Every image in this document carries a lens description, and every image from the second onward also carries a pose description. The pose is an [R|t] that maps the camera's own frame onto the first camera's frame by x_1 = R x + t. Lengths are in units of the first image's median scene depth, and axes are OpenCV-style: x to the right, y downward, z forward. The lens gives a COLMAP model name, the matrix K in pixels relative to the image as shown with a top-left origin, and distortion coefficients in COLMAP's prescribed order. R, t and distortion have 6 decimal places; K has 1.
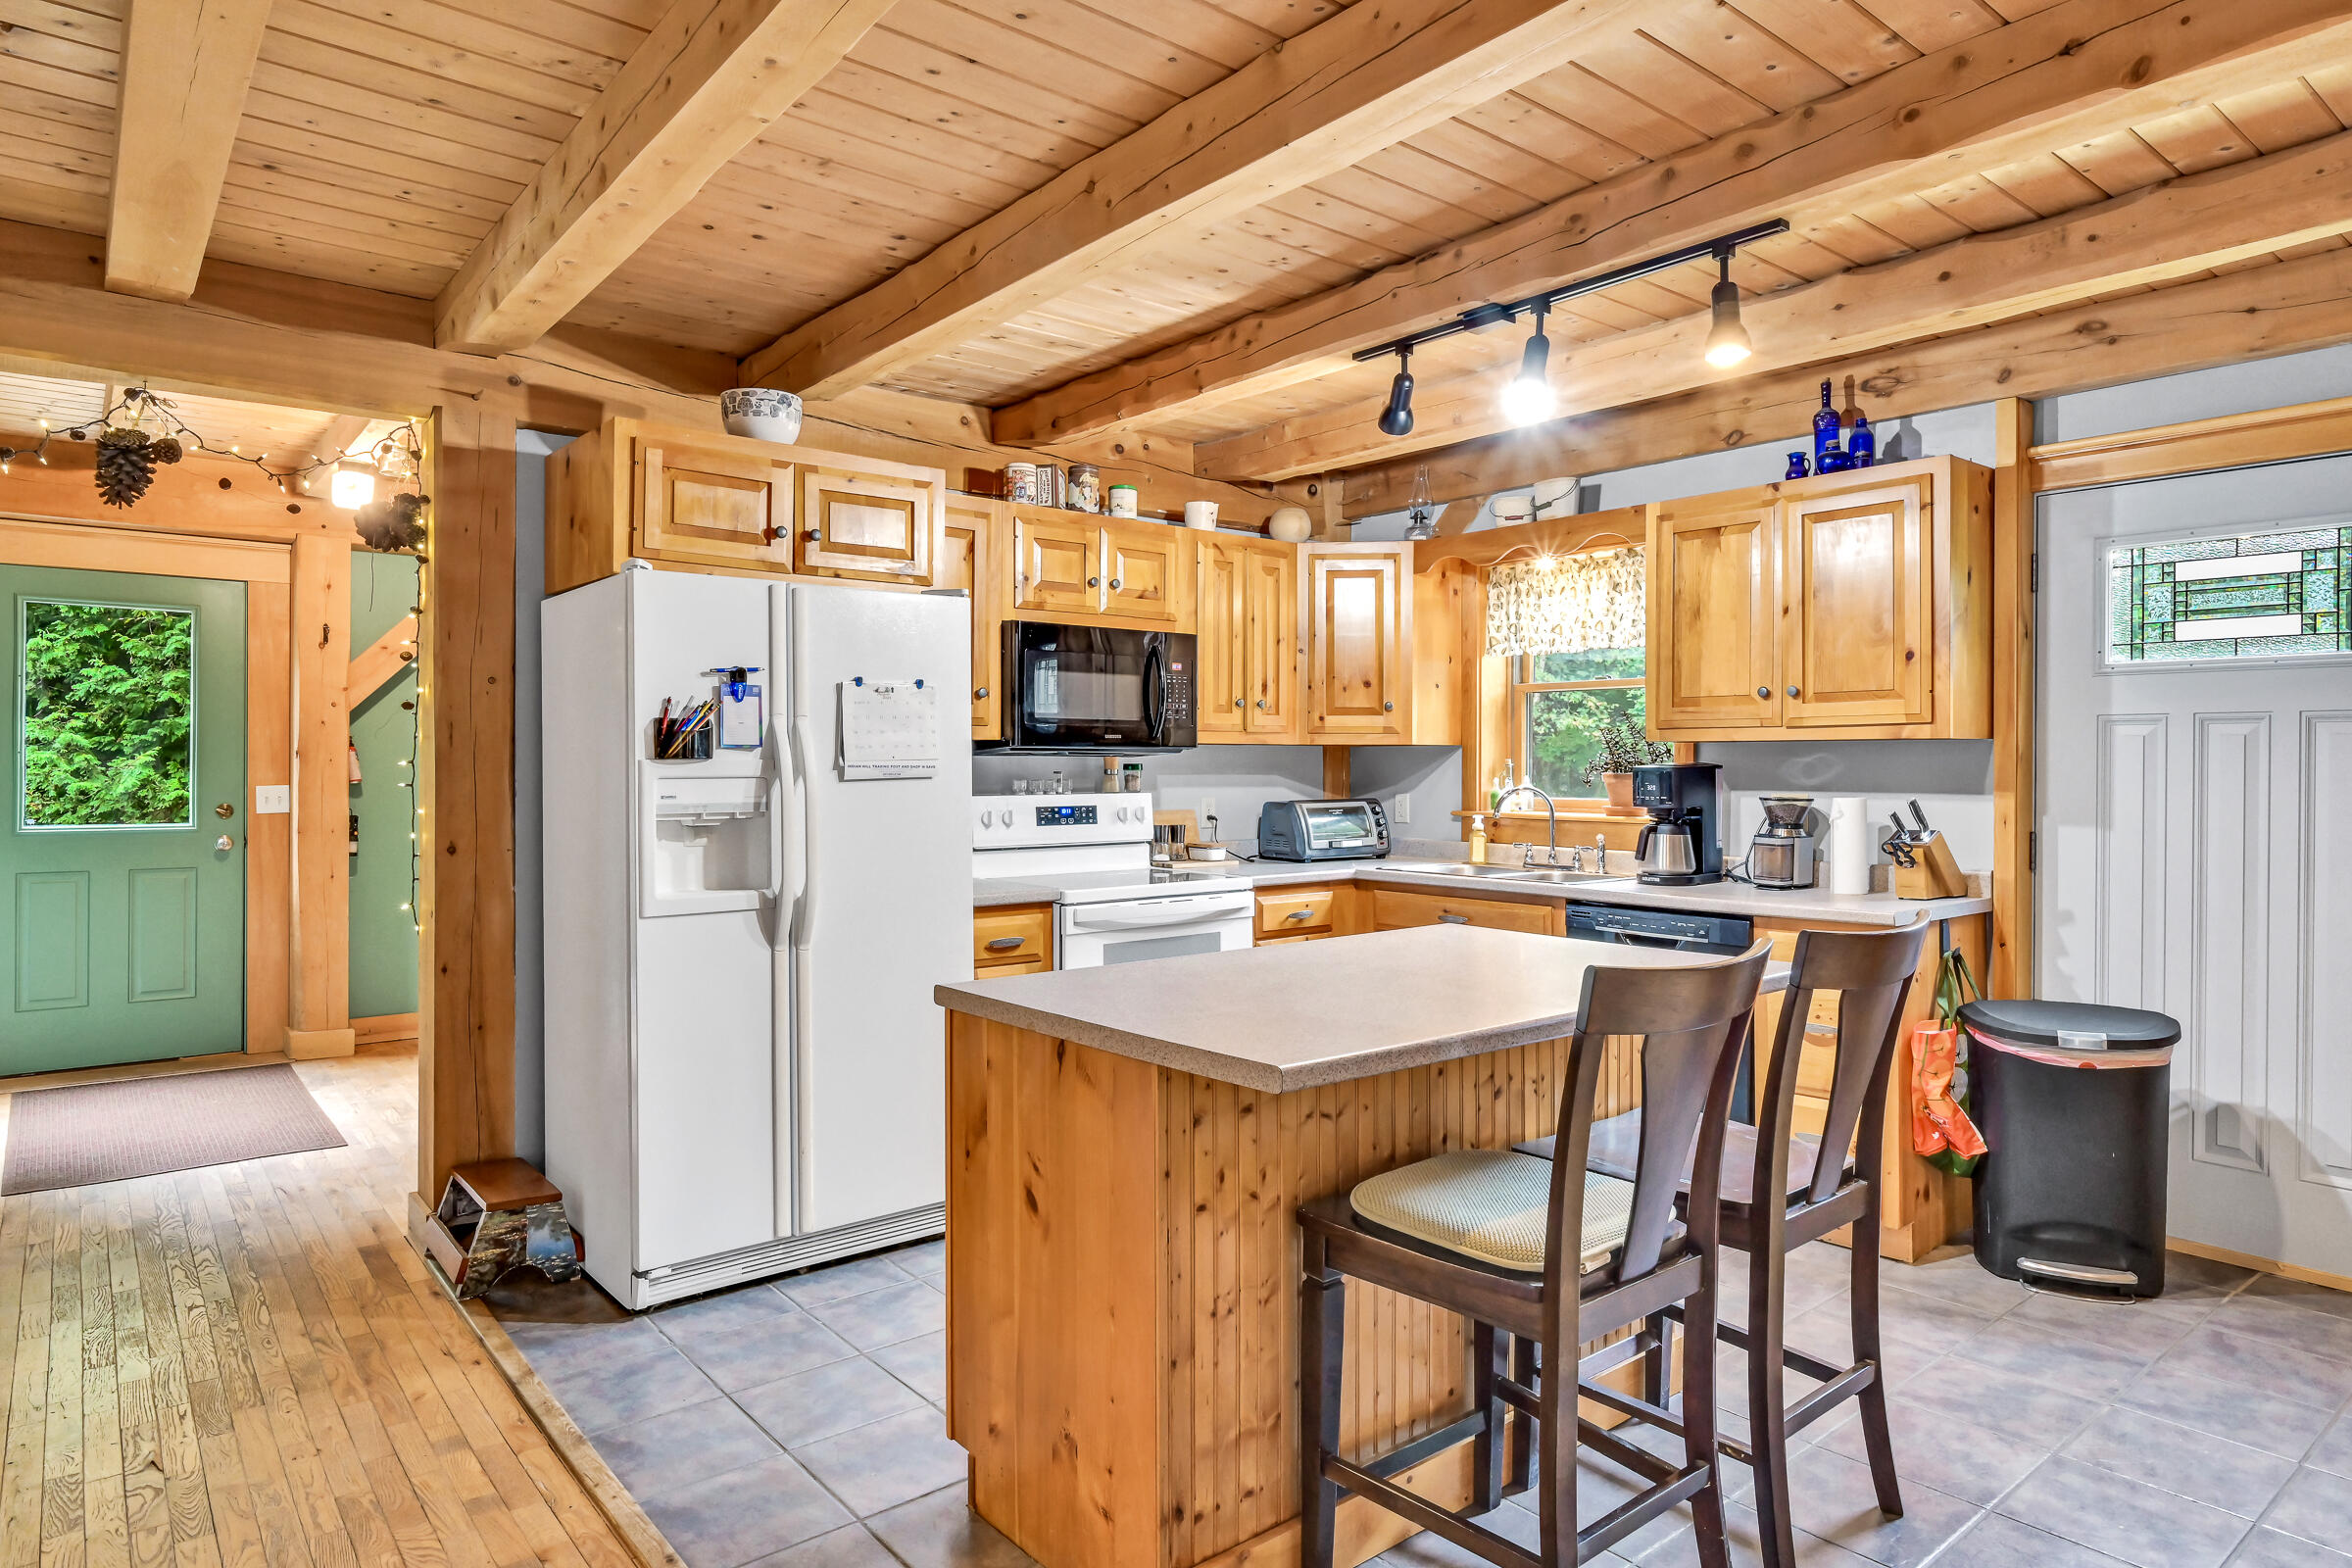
lens RADIAL K [[1368.8, 0, 1183.6], [0, 1368.8, 776.9], [0, 0, 1]] dist [0.003292, -0.001284]
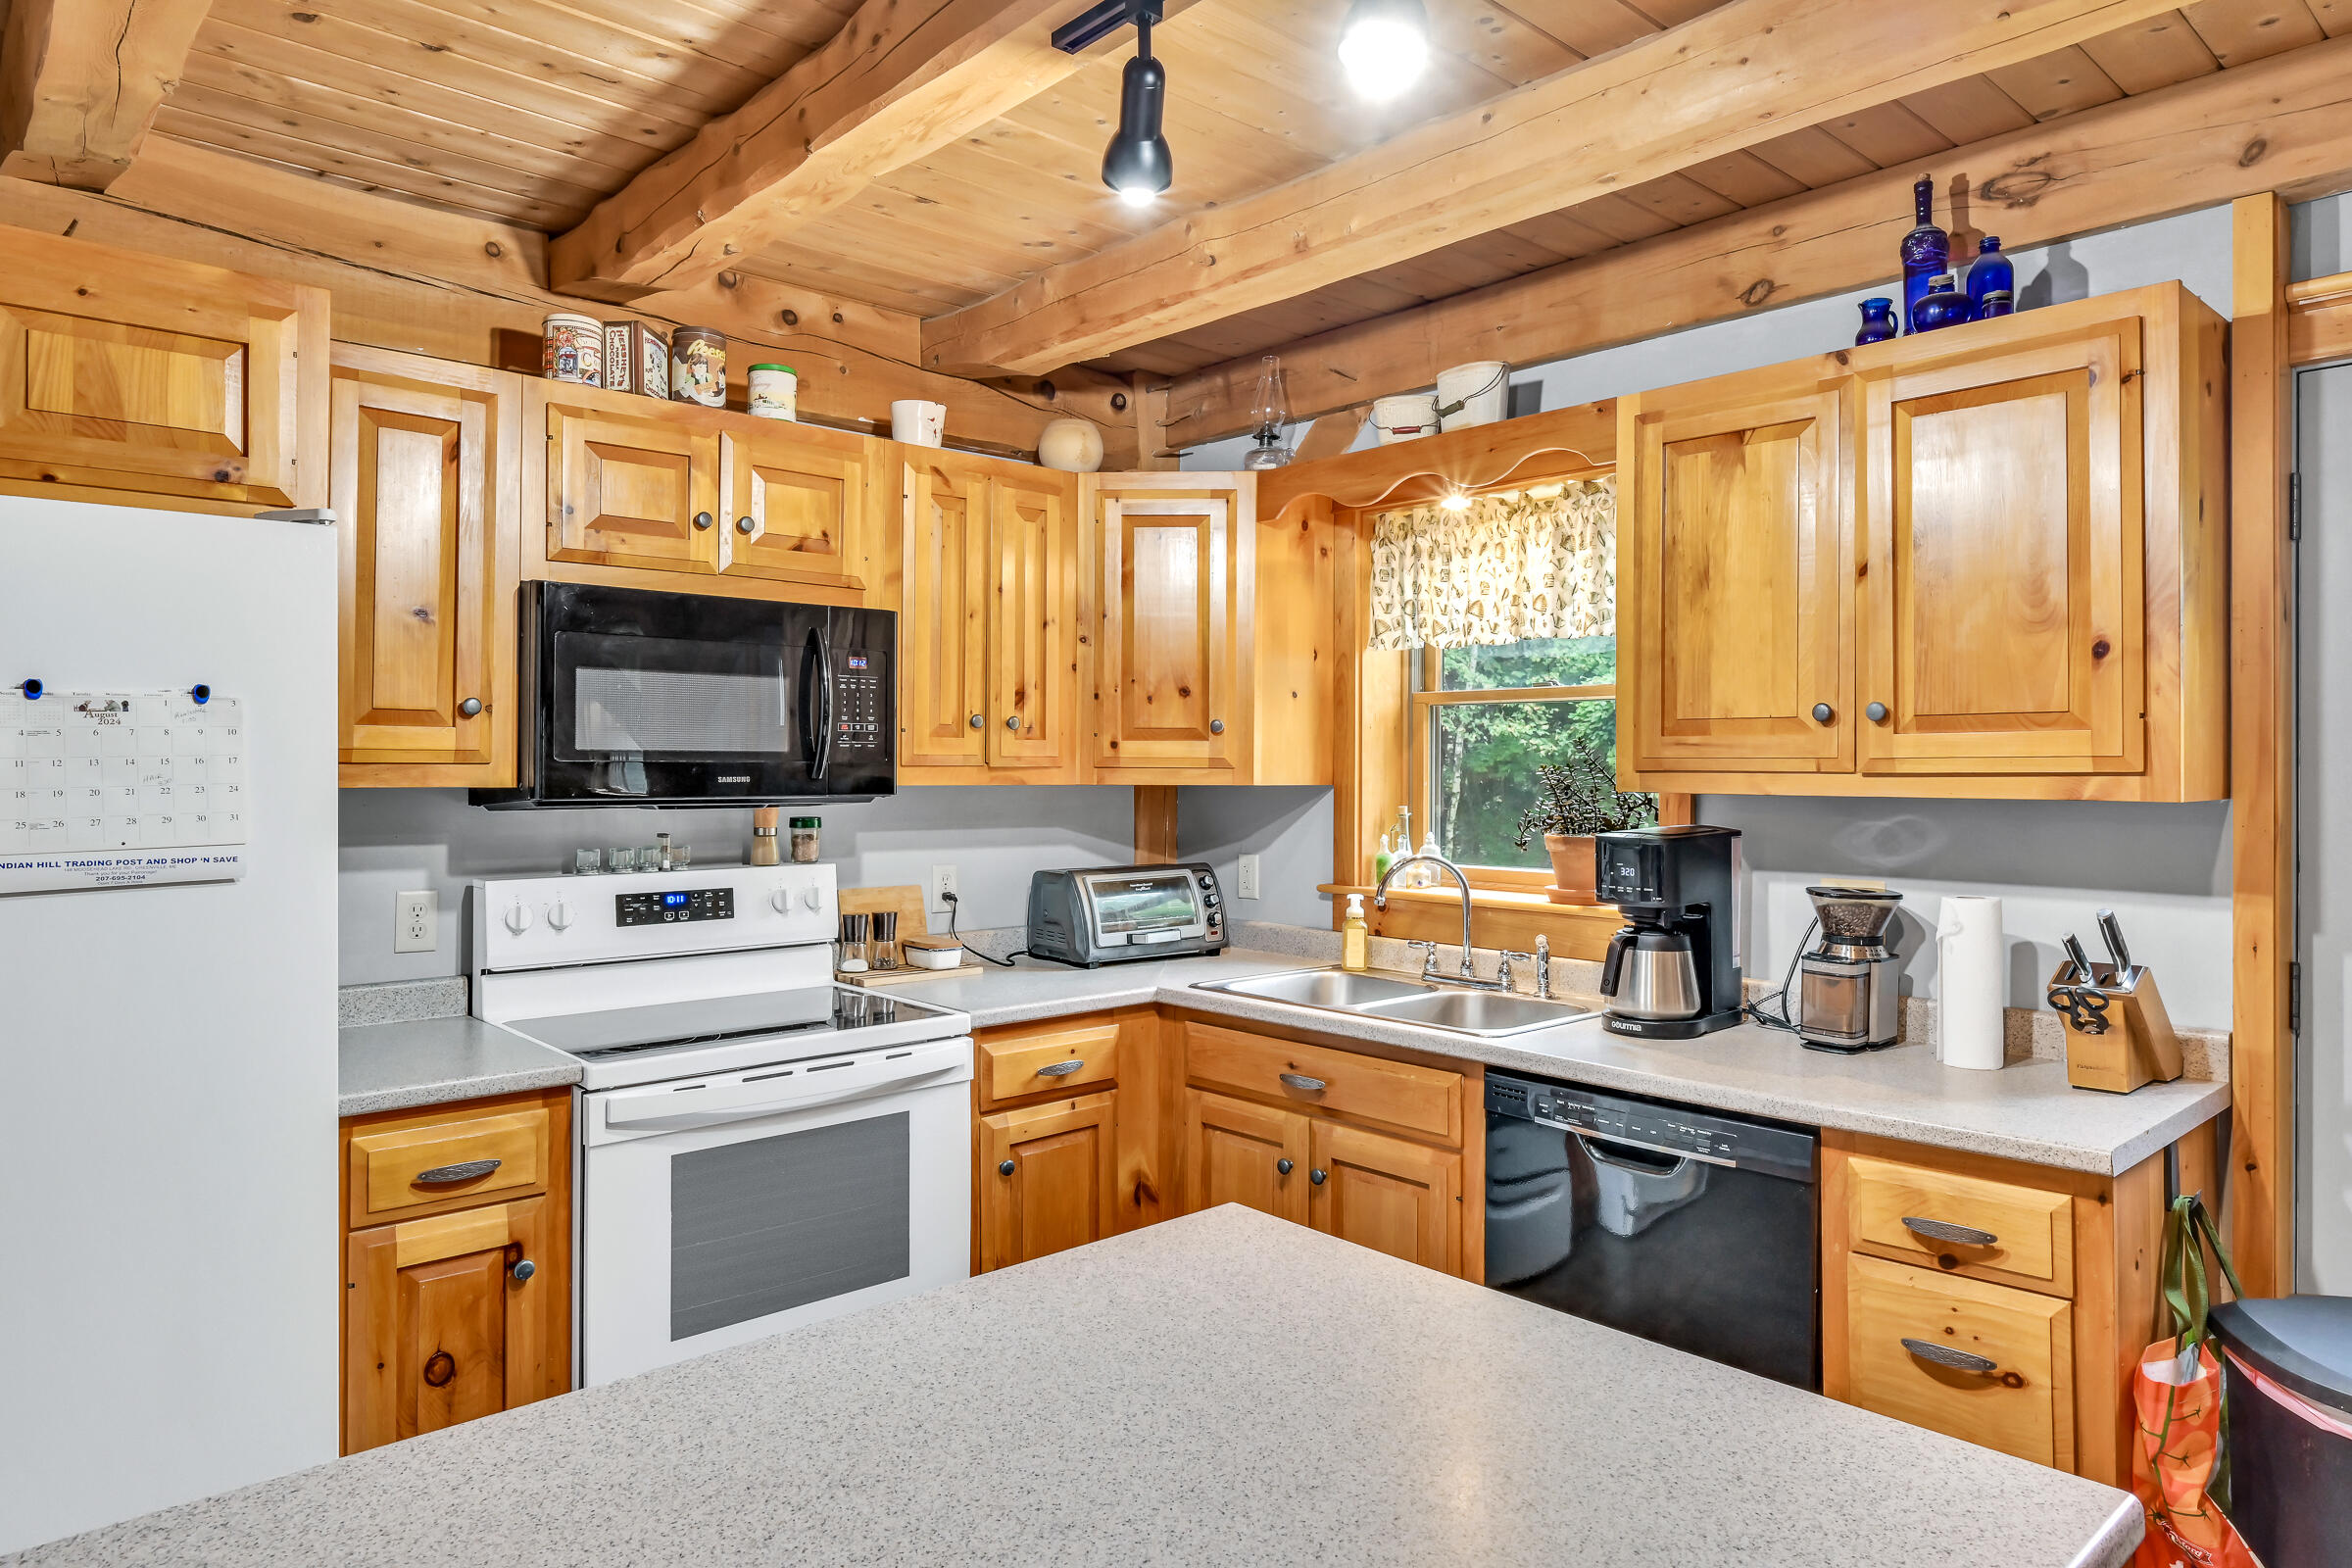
lens RADIAL K [[1457.6, 0, 1168.9], [0, 1457.6, 776.7], [0, 0, 1]] dist [-0.004935, 0.004662]
pose [[0.998845, 0.001598, 0.048012, 0.108441], [-0.001427, 0.999993, -0.003597, -0.029221], [-0.048018, 0.003525, 0.998840, 0.363807]]
